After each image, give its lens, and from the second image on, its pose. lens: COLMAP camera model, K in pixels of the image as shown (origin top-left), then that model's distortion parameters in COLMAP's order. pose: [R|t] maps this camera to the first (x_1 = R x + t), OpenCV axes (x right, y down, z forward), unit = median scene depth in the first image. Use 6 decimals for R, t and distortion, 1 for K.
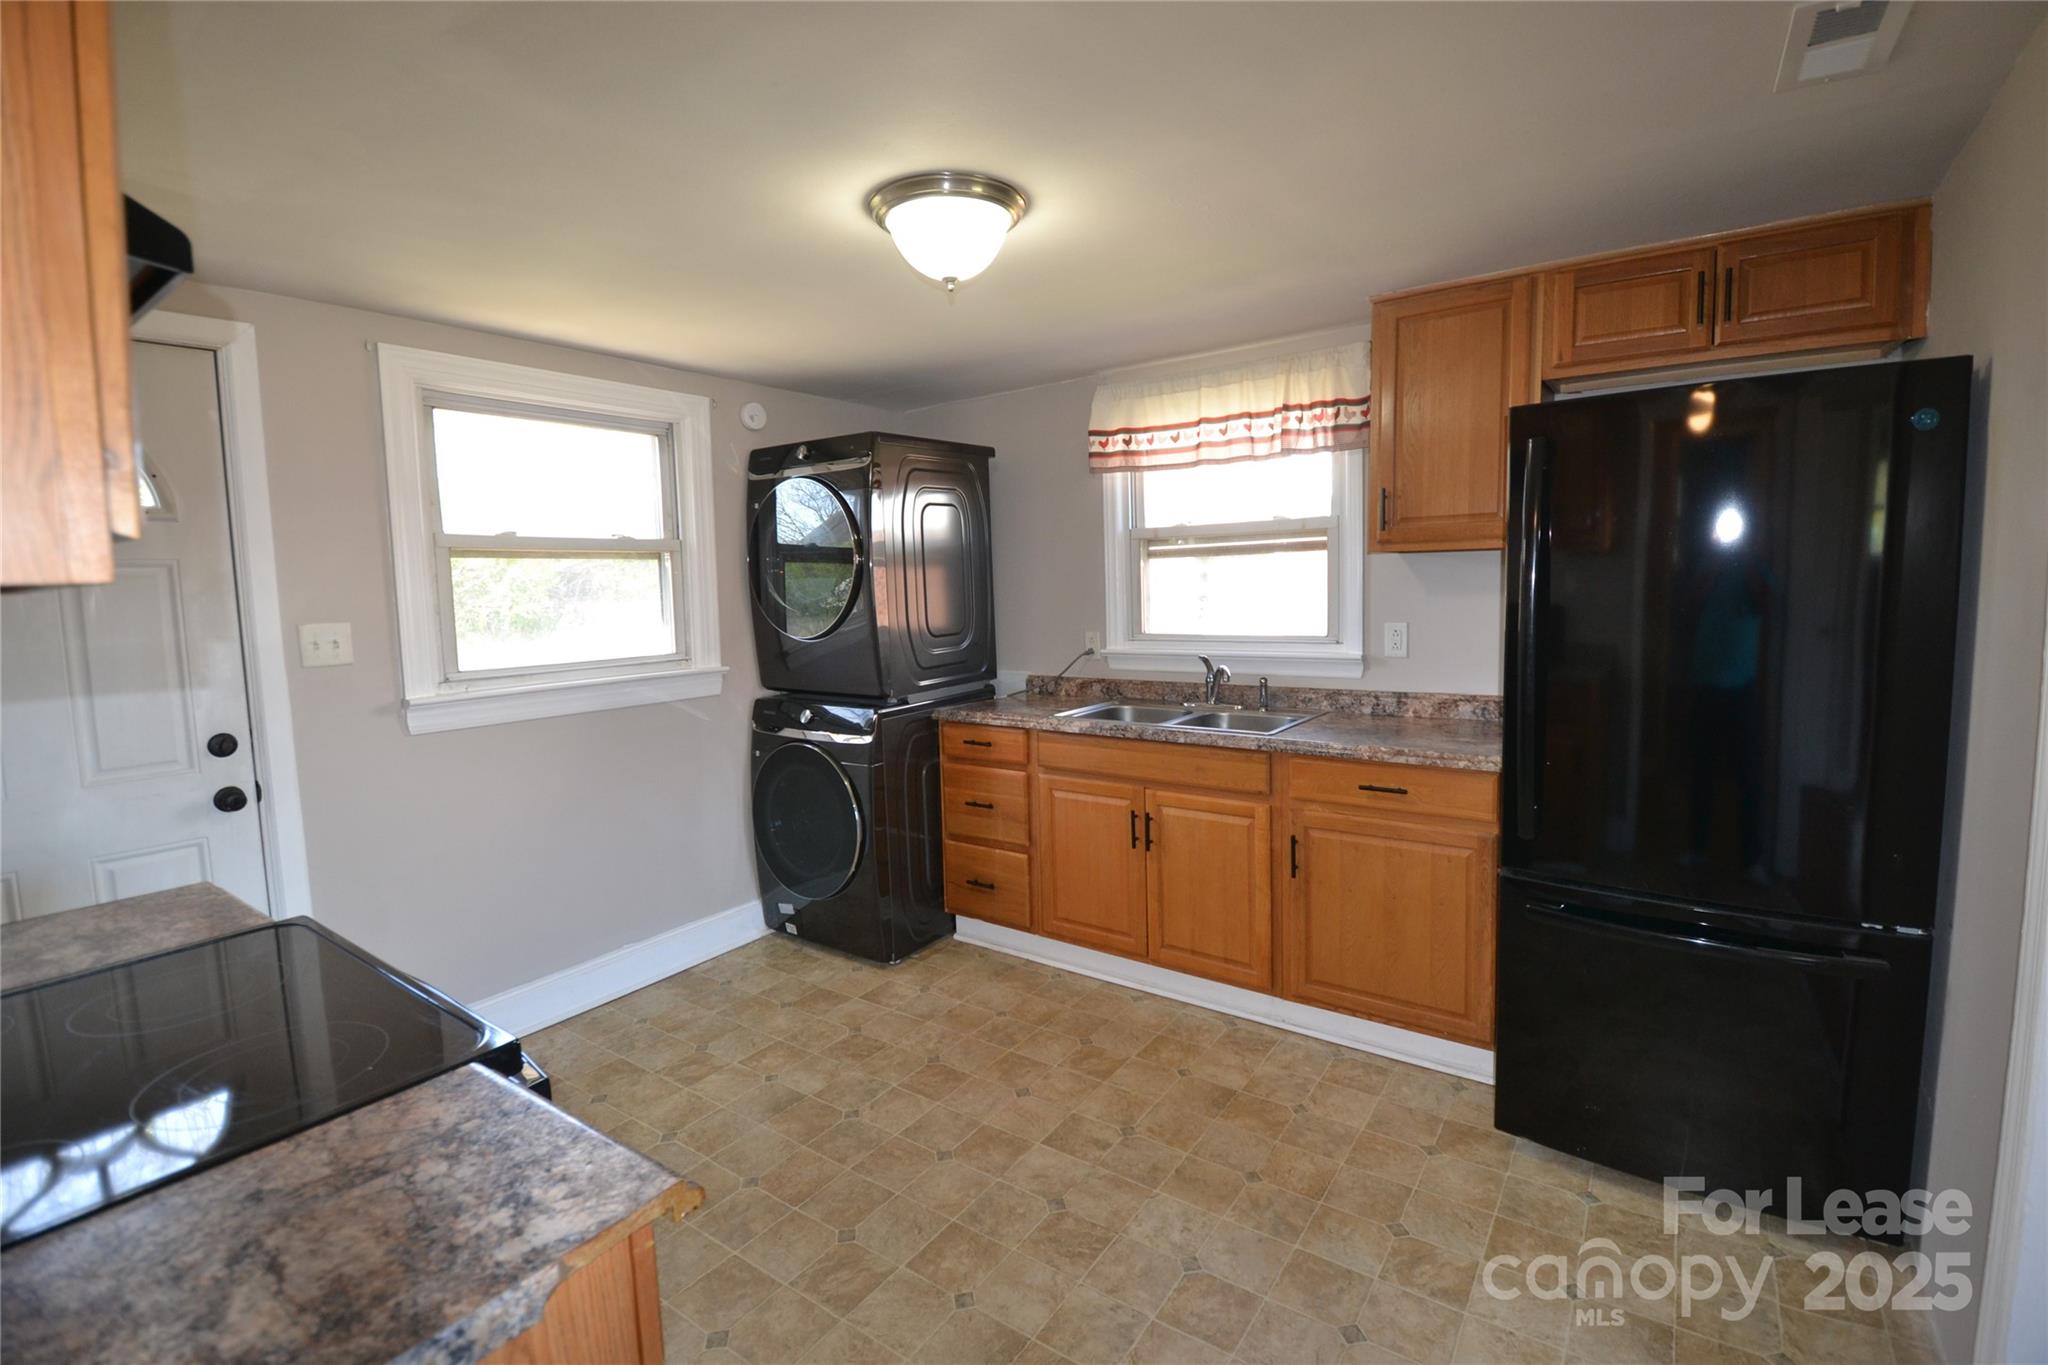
lens RADIAL K [[911.3, 0, 1025.7], [0, 911.3, 663.8], [0, 0, 1]] dist [0.025344, -0.029189]
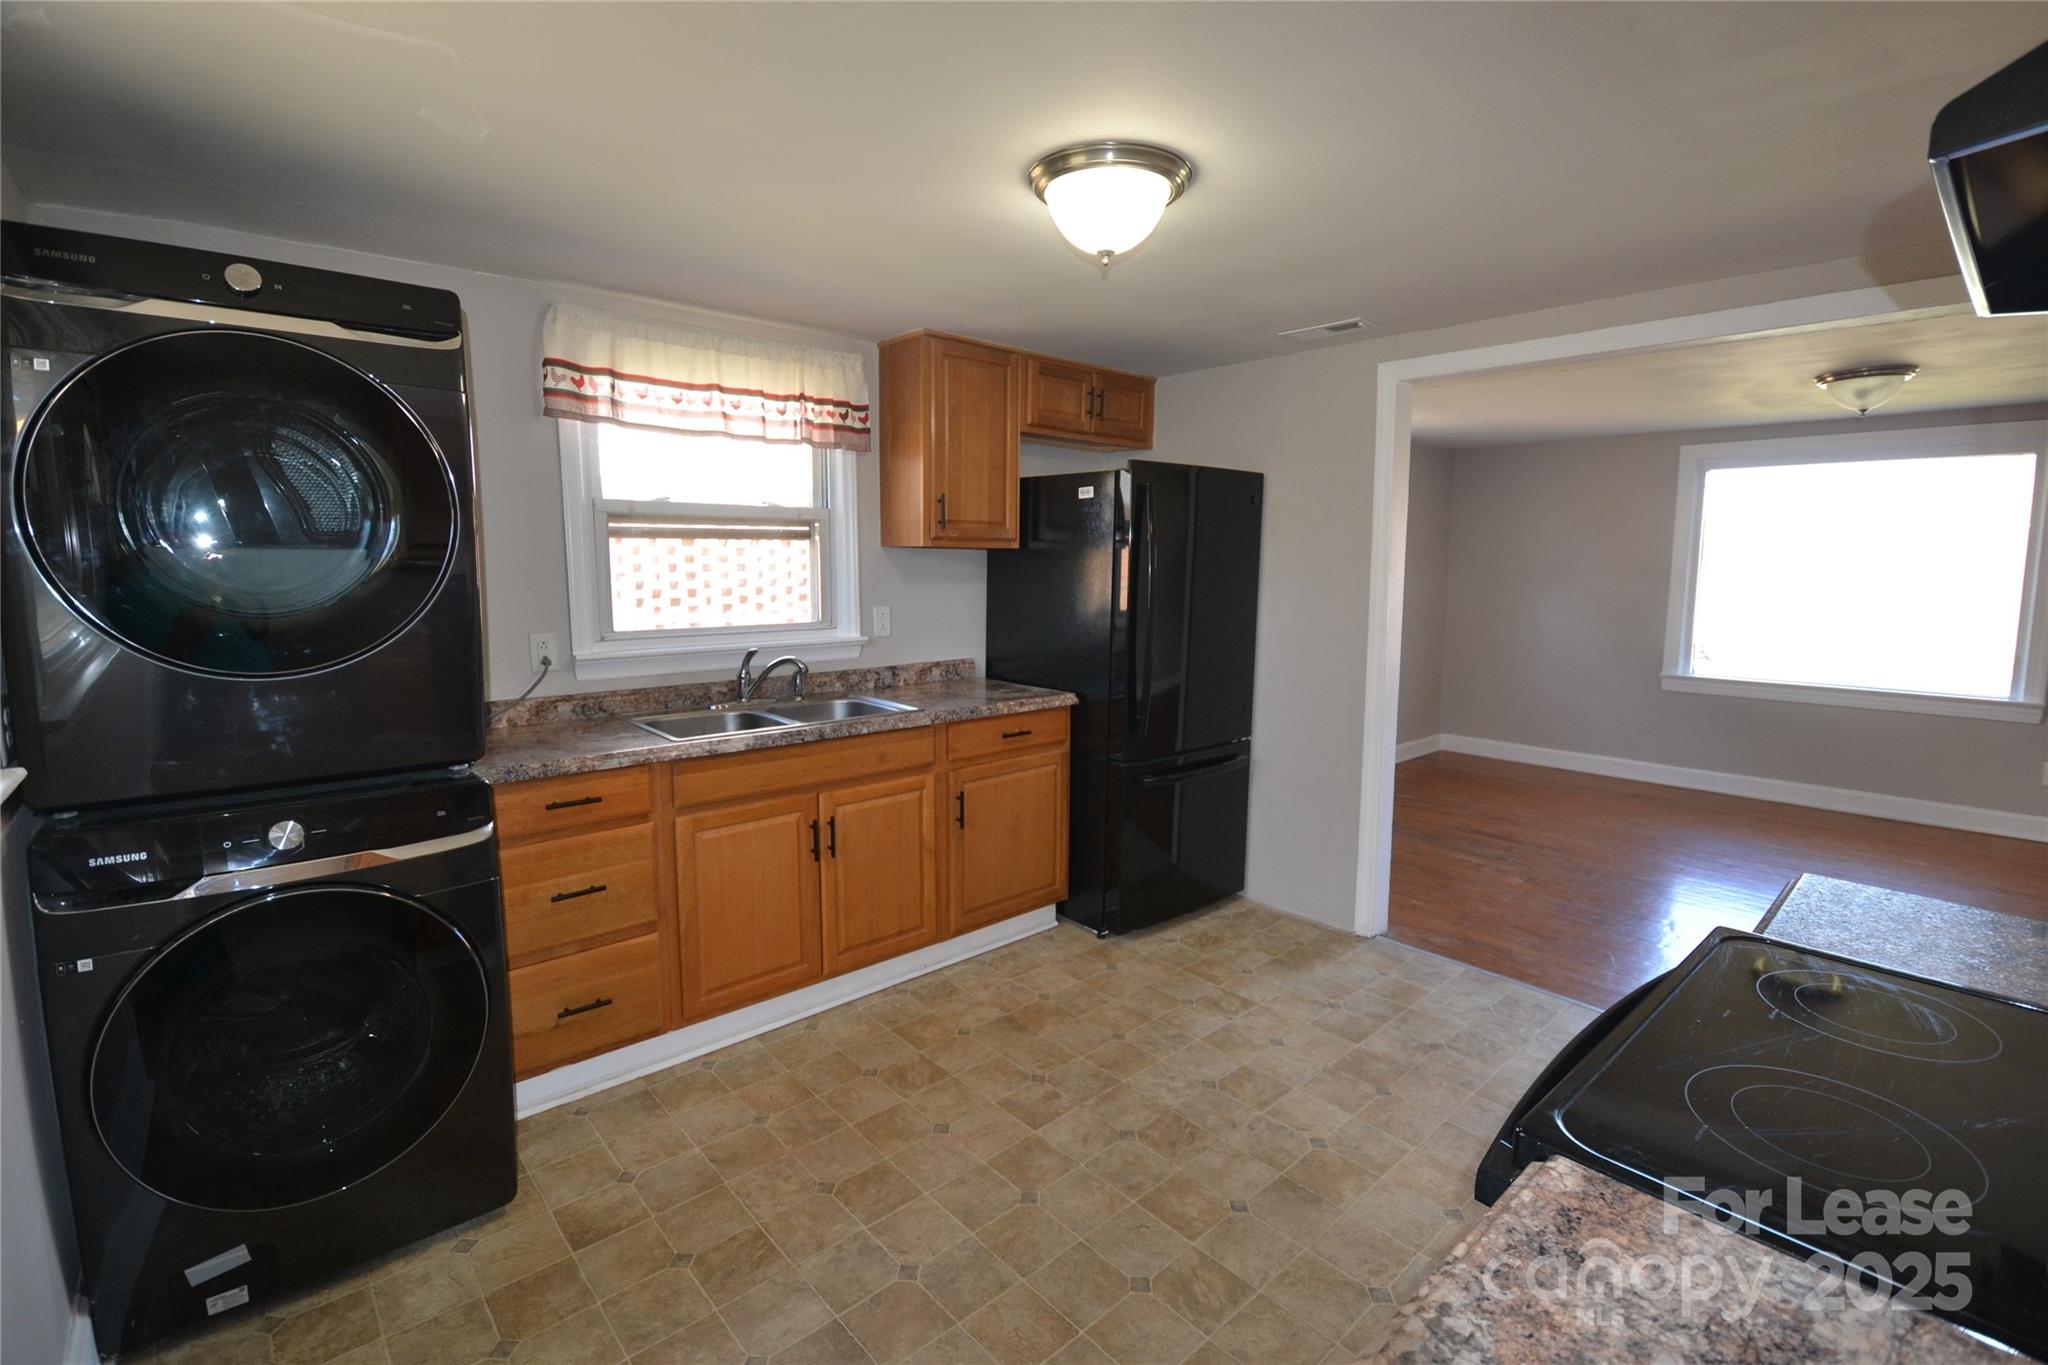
lens RADIAL K [[911.3, 0, 1025.7], [0, 911.3, 663.8], [0, 0, 1]] dist [0.025344, -0.029189]
pose [[0.223271, -0.086166, 0.970940, -0.655741], [0.076858, 0.994540, 0.070586, -0.039145], [-0.971722, 0.058865, 0.228675, 0.539744]]
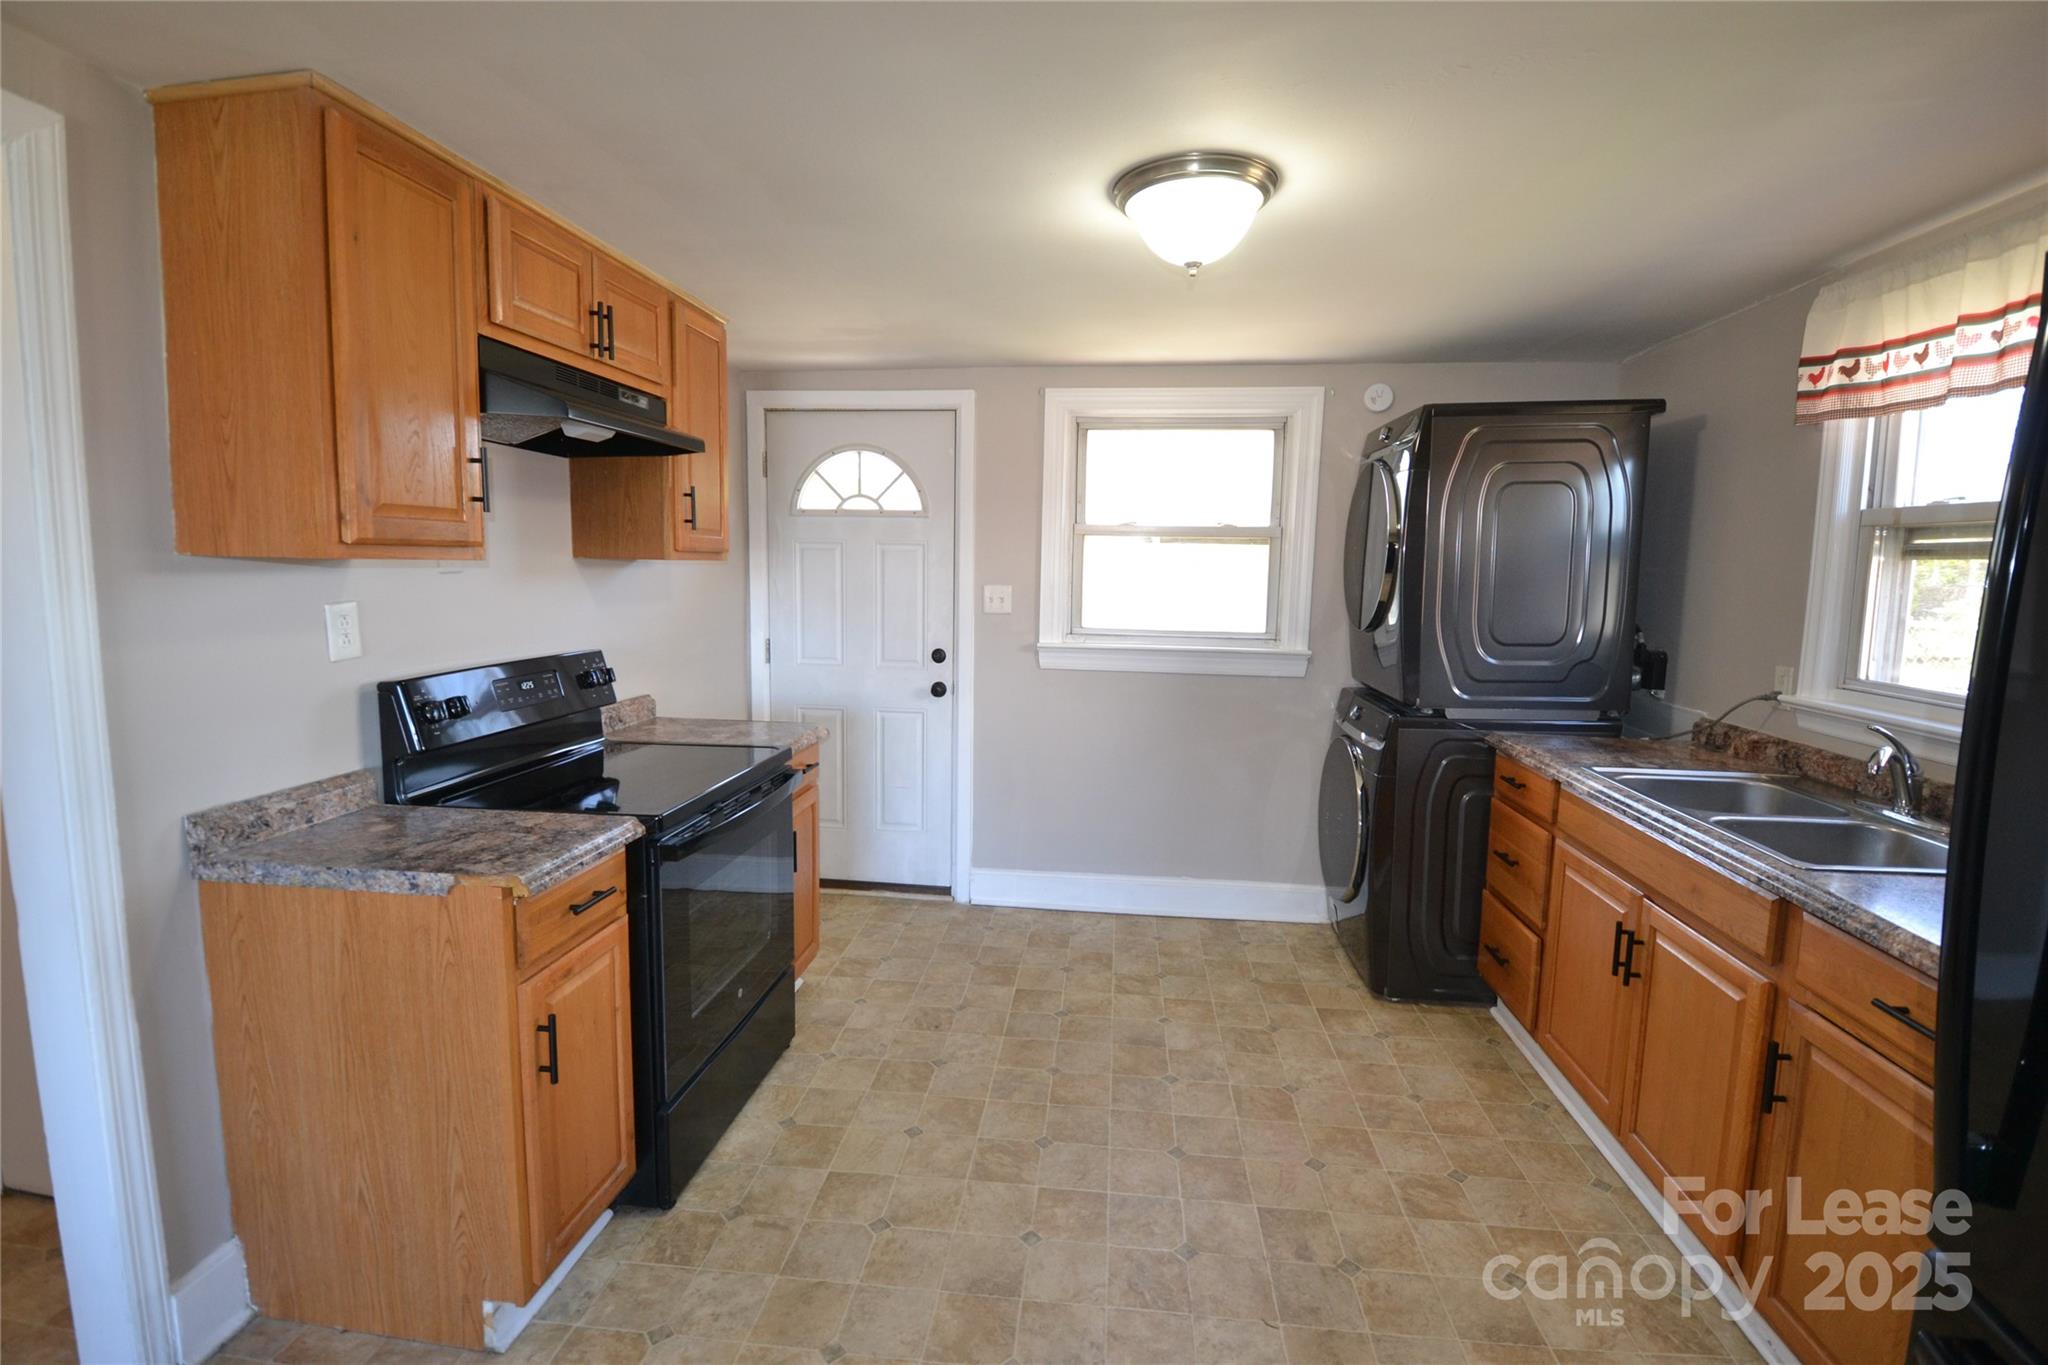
lens RADIAL K [[911.3, 0, 1025.7], [0, 911.3, 663.8], [0, 0, 1]] dist [0.025344, -0.029189]
pose [[0.489767, 0.130597, -0.862017, 0.438391], [-0.109377, 0.990110, 0.087860, -0.041637], [0.864966, 0.051254, 0.499207, 0.235456]]
